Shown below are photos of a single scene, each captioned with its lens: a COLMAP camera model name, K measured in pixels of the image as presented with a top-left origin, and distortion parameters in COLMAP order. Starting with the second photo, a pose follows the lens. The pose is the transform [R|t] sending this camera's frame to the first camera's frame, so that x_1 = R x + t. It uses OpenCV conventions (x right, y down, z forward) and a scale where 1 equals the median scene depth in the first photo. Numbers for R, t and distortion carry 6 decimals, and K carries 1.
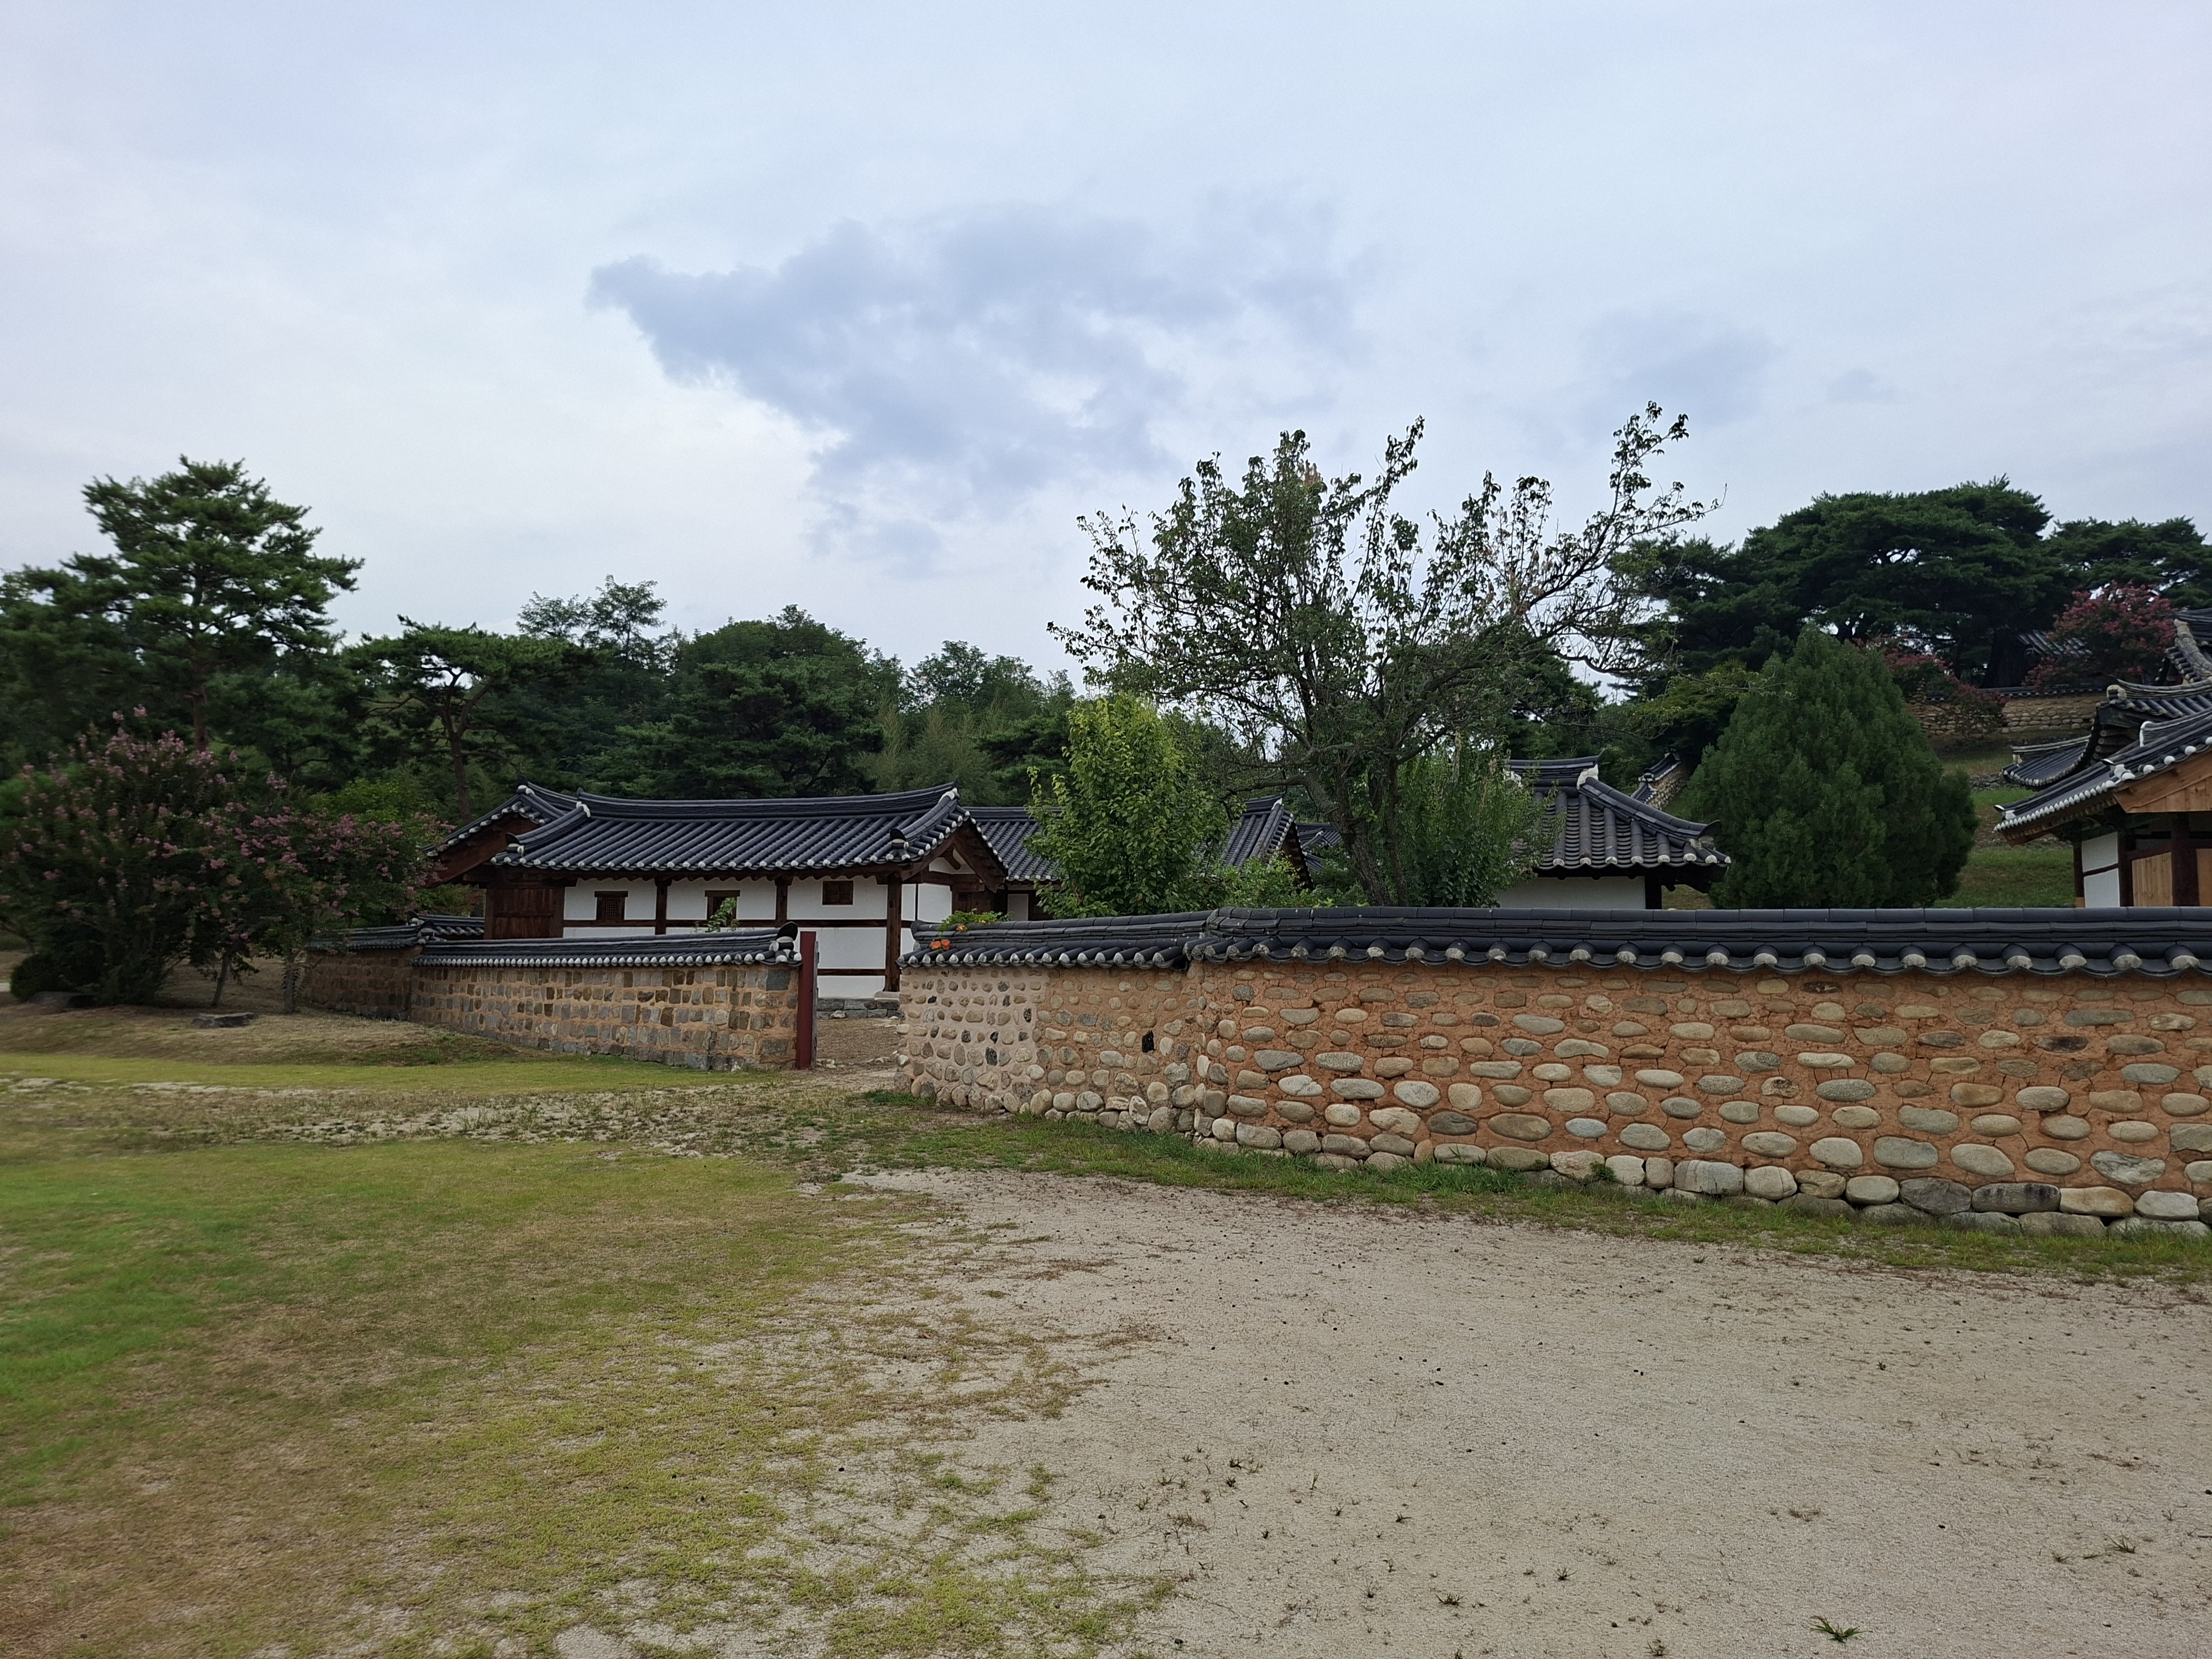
lens RADIAL K [[1507.8, 0, 1106.0], [0, 1507.8, 829.5], [0, 0, 1]] dist [0.107447, -0.143846]
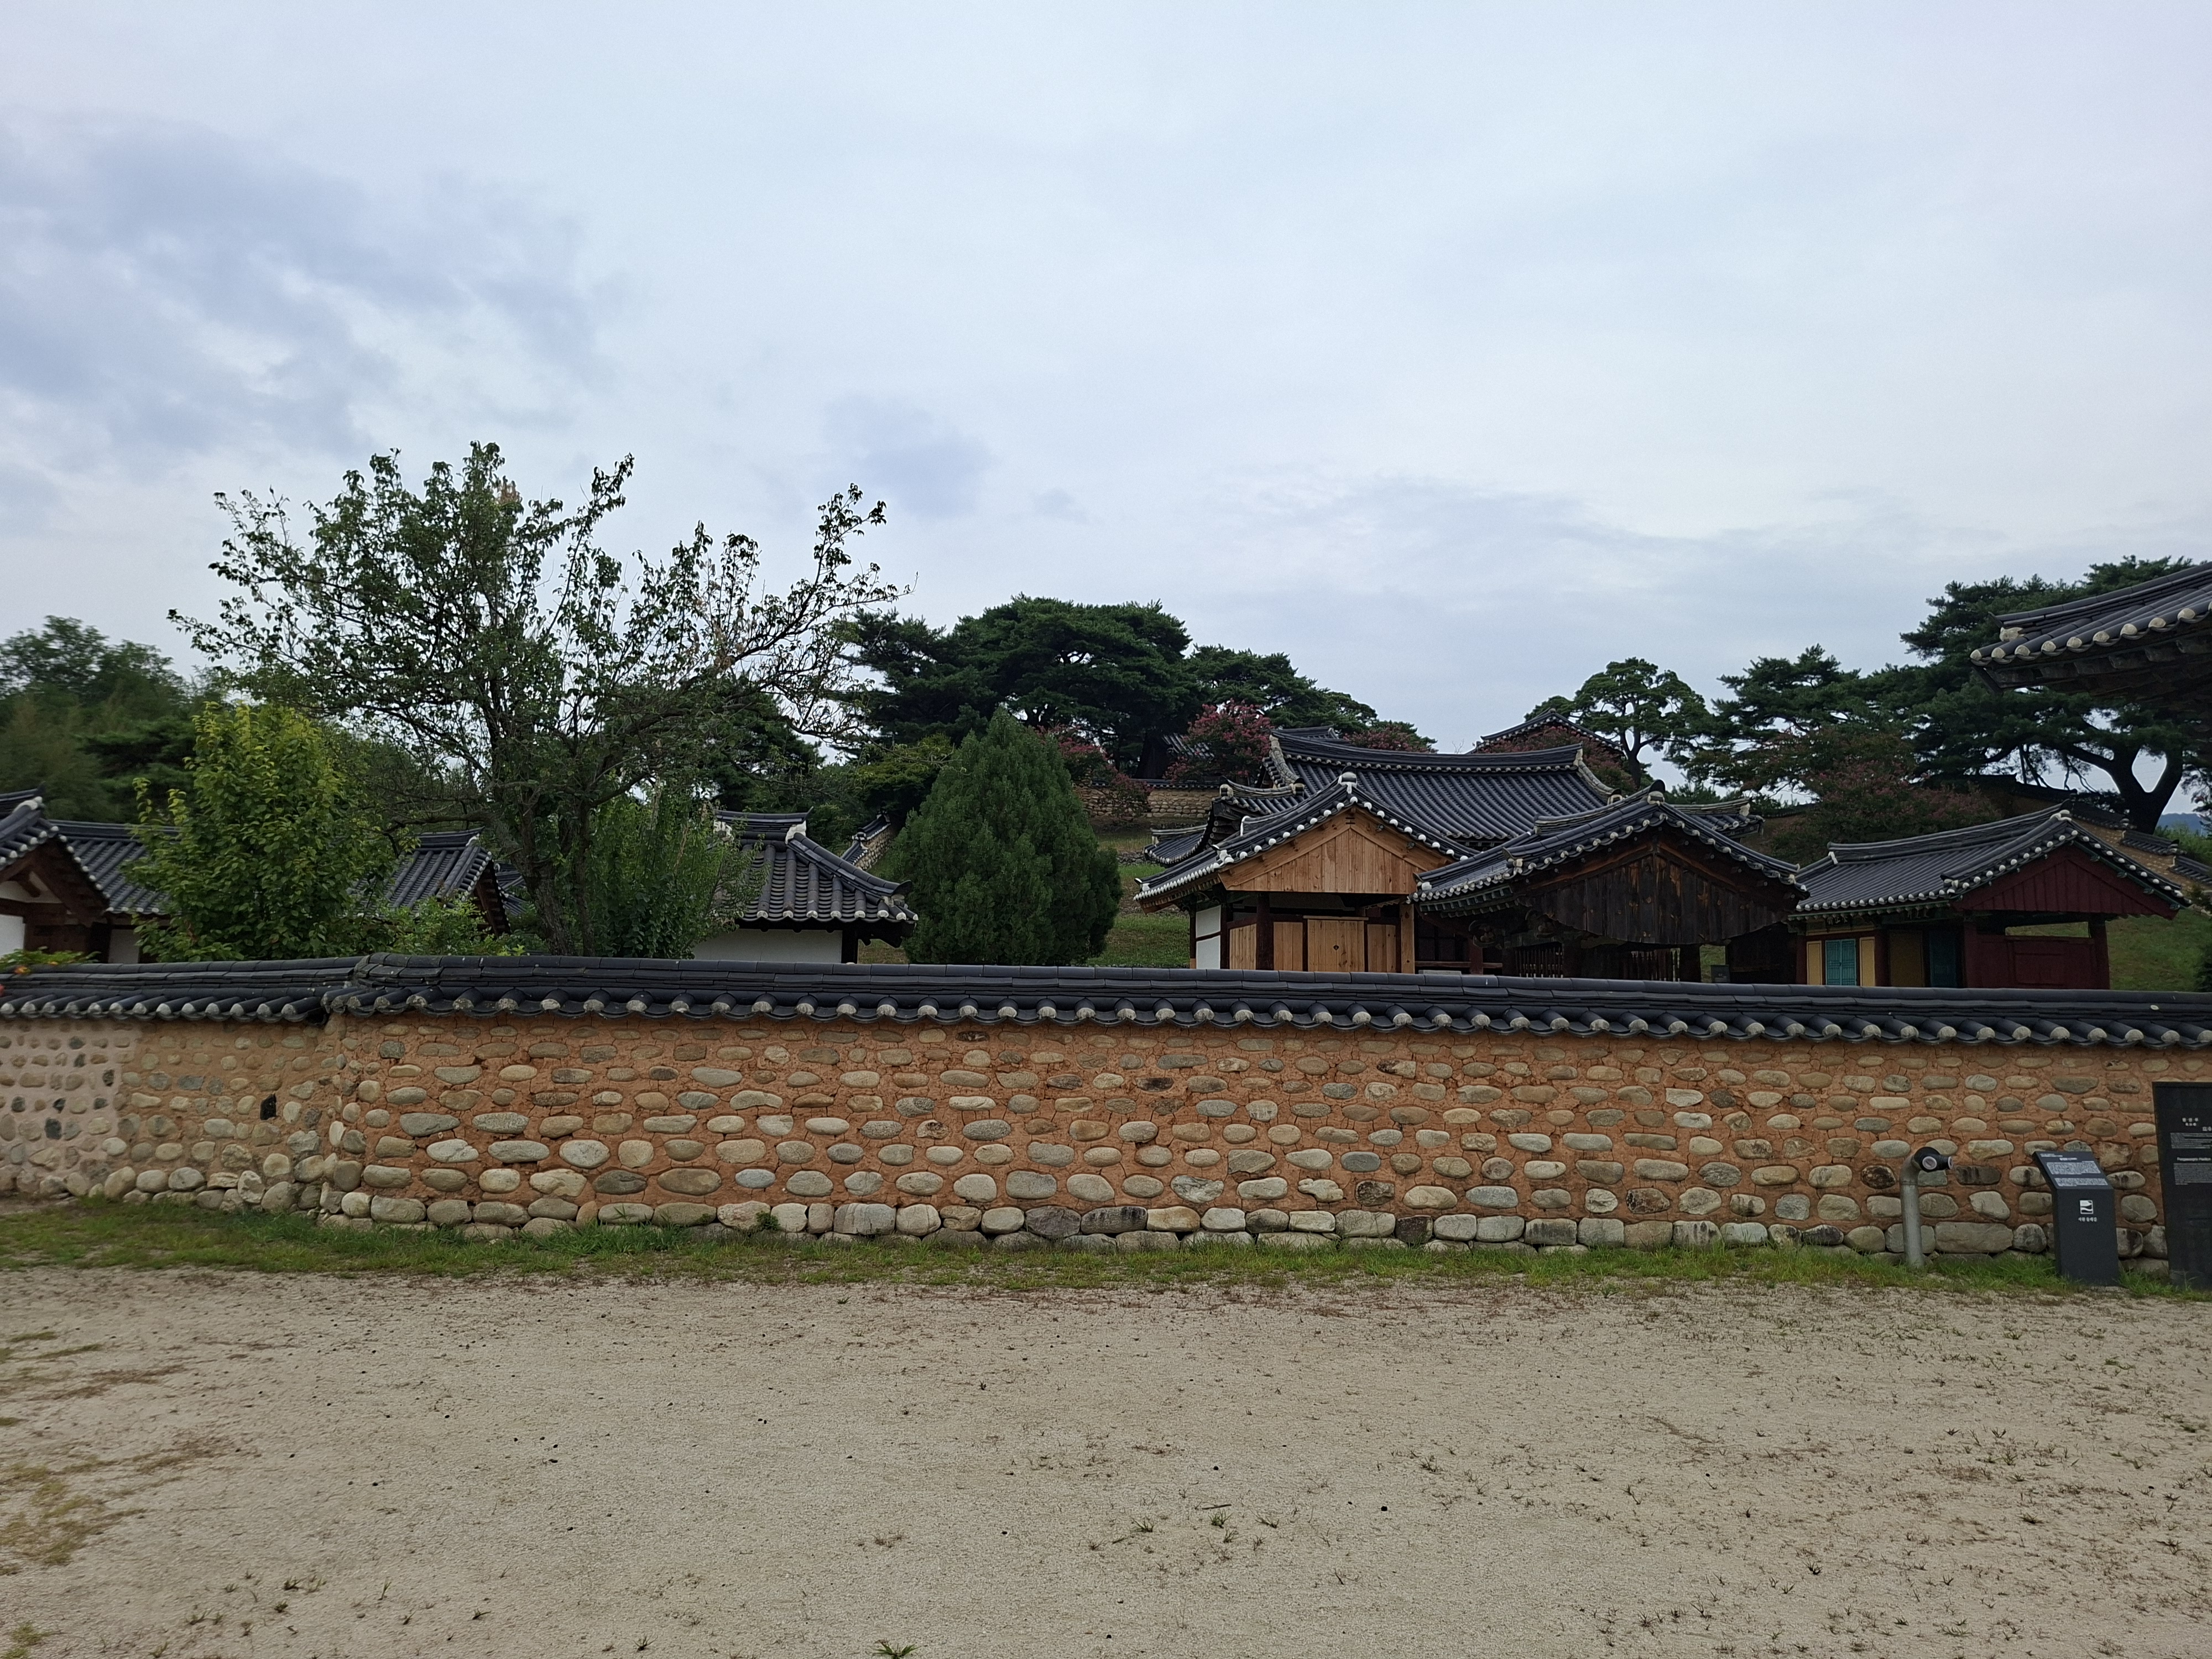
lens RADIAL K [[1509.7, 0, 1106.0], [0, 1509.7, 829.5], [0, 0, 1]] dist [0.118477, -0.153222]
pose [[0.876385, 0.063960, 0.477345, 0.014333], [-0.048532, 0.997826, -0.044597, -0.001320], [-0.479159, 0.015918, 0.877584, -0.003694]]
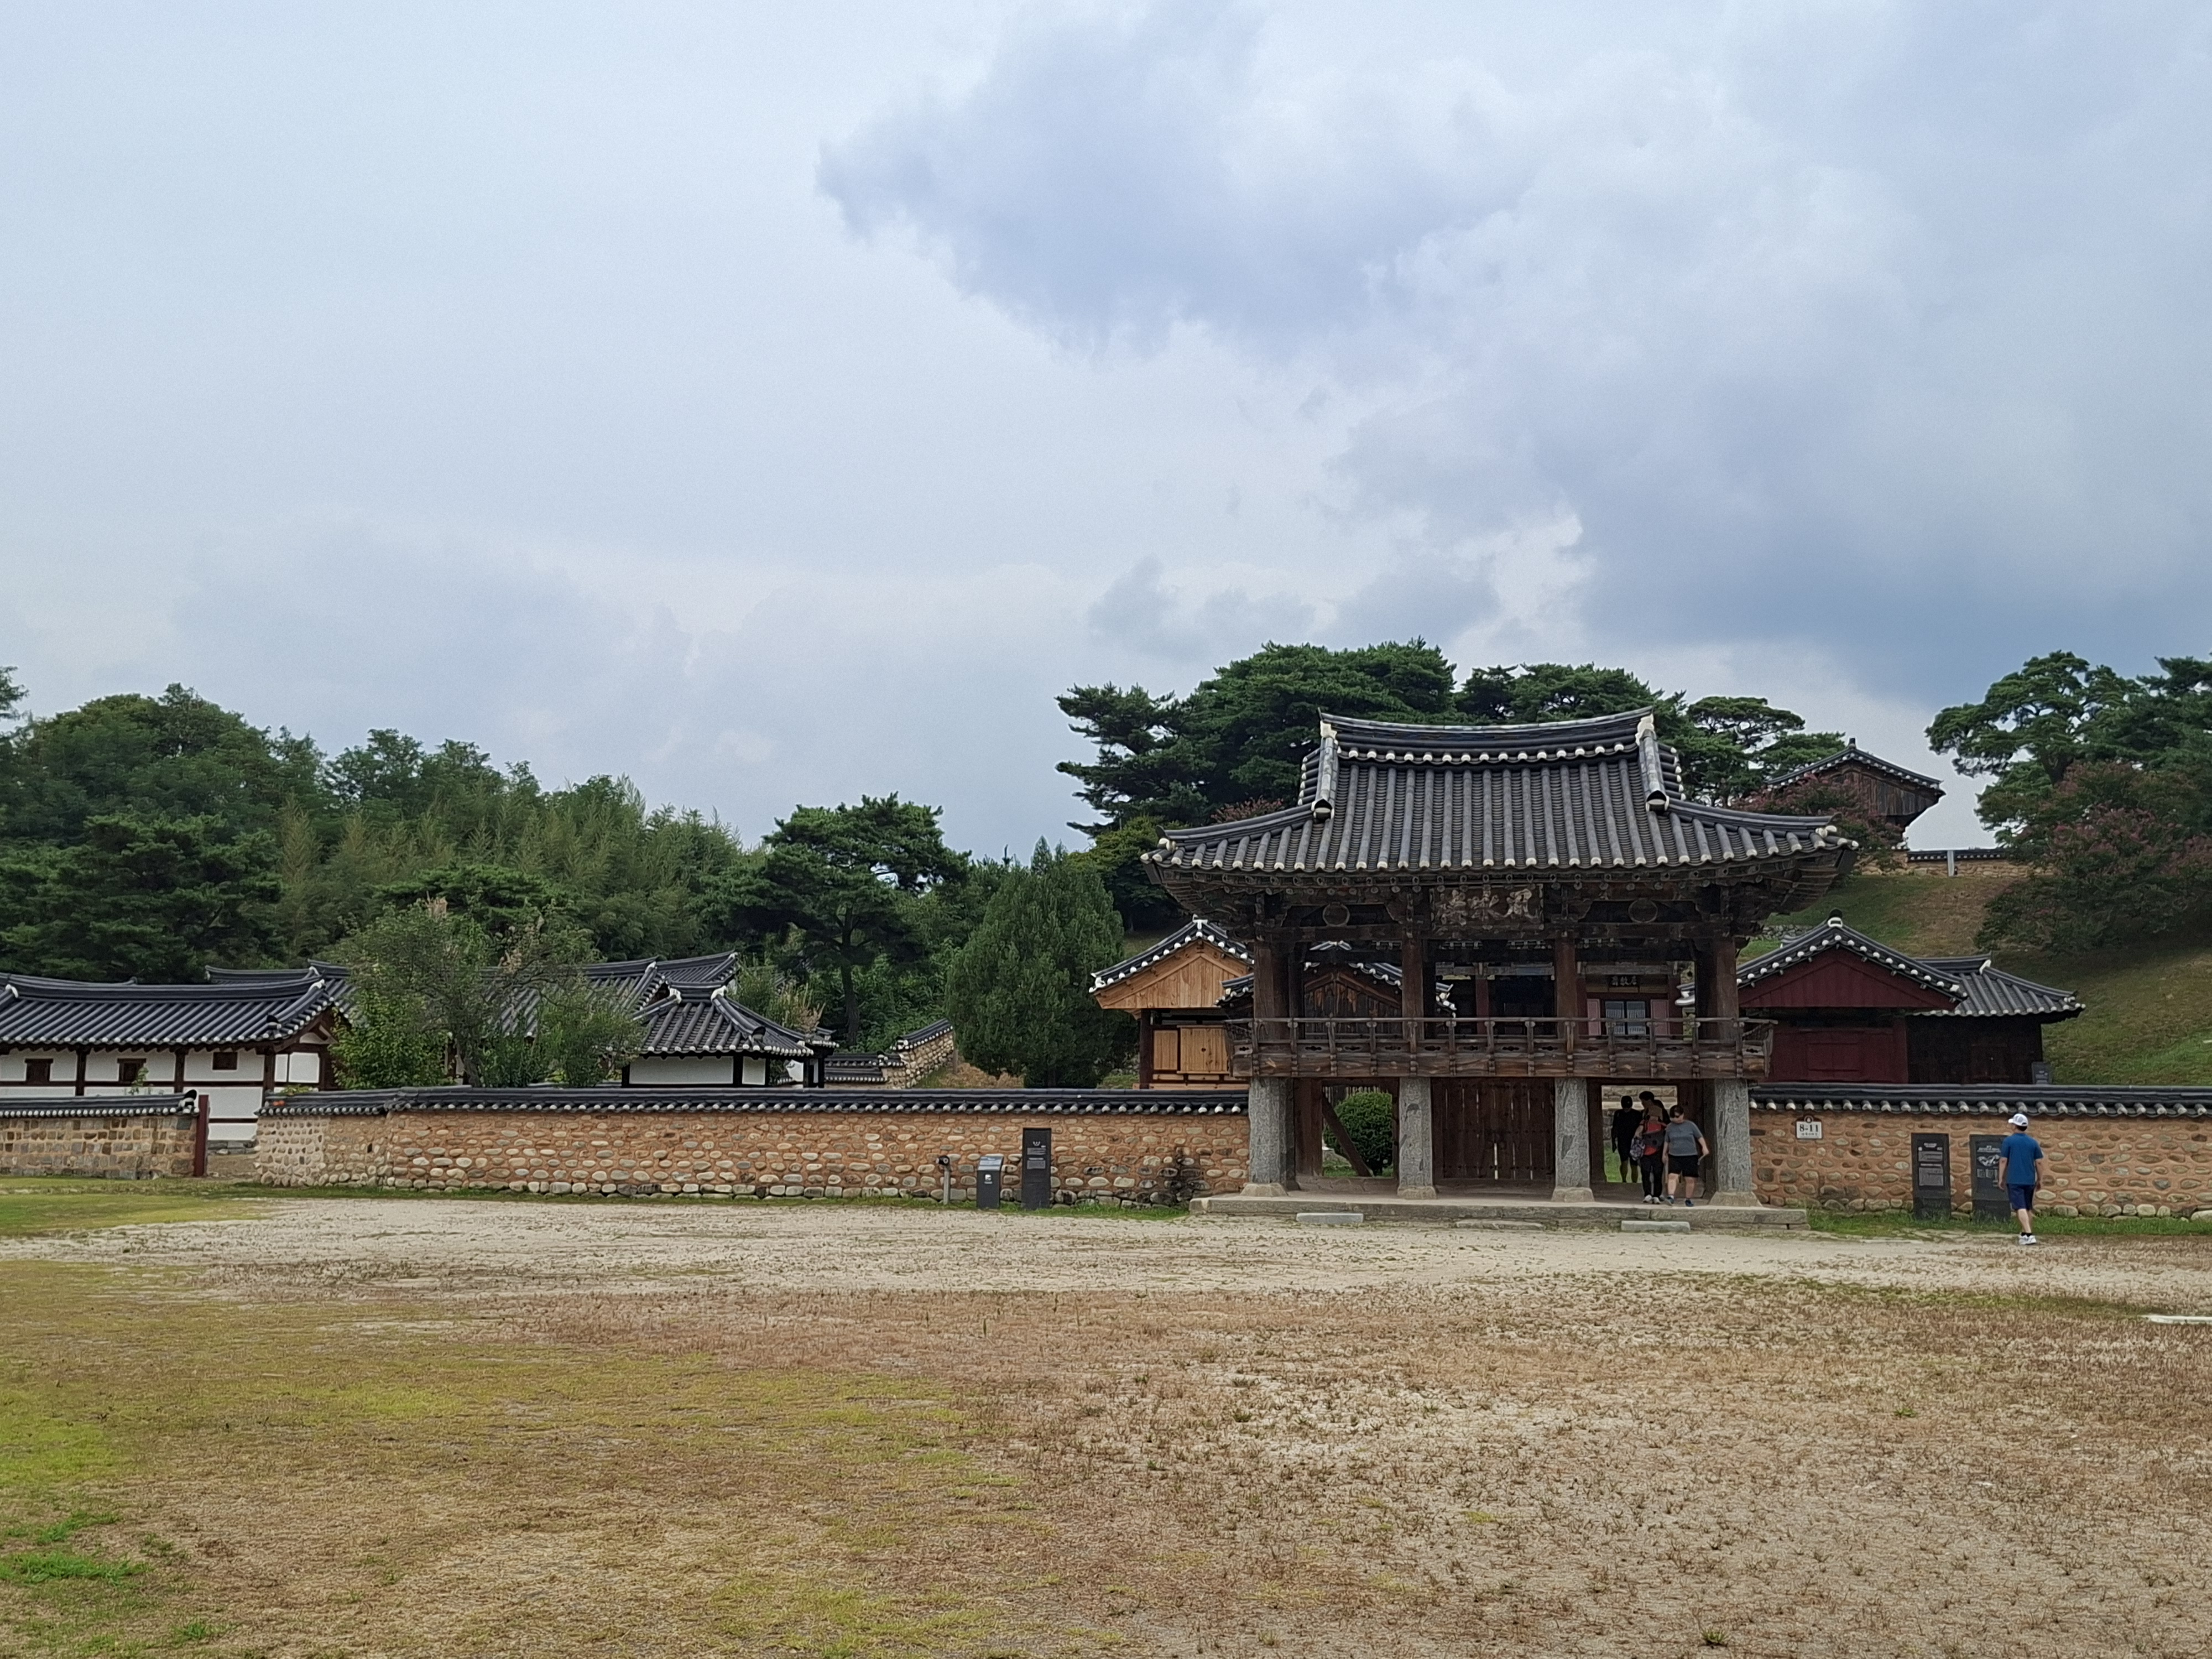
lens RADIAL K [[2219.3, 0, 1106.0], [0, 2219.3, 829.5], [0, 0, 1]] dist [0.177911, -0.401531]
pose [[0.981689, 0.018564, 0.189582, 0.401925], [-0.011696, 0.999236, -0.037281, -0.191161], [-0.190129, 0.034381, 0.981157, -2.188684]]
